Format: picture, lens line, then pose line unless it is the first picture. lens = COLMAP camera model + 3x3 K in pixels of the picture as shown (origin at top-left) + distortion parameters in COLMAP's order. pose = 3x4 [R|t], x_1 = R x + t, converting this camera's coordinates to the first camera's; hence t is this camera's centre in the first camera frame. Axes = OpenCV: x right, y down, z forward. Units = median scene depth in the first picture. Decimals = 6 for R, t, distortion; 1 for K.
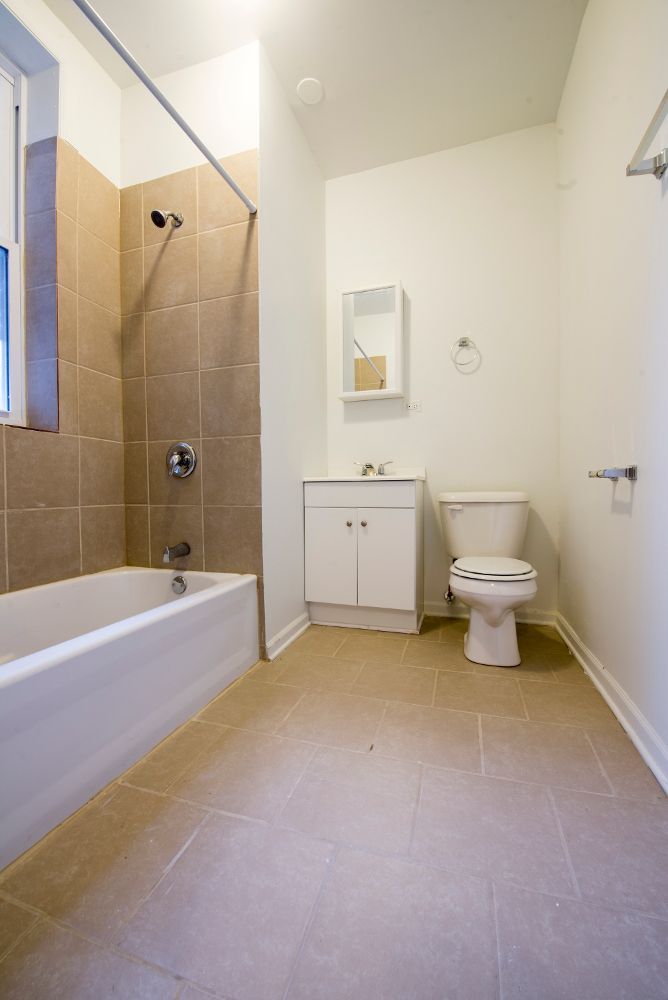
lens RADIAL K [[407.3, 0, 336.3], [0, 407.3, 502.7], [0, 0, 1]] dist [-0.015983, -0.002445]
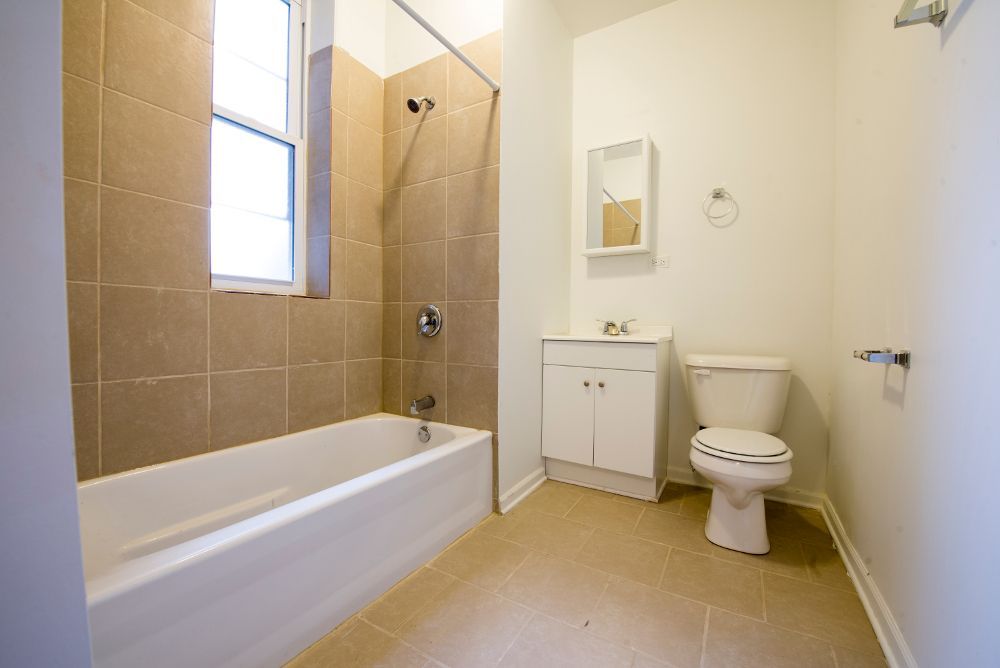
lens RADIAL K [[407.3, 0, 499.3], [0, 407.3, 331.8], [0, 0, 1]] dist [-0.015983, -0.002445]
pose [[0.971840, 0.023425, -0.234476, 0.065666], [-0.024953, 0.999682, -0.003552, -0.080891], [0.234318, 0.009302, 0.972115, -0.027107]]
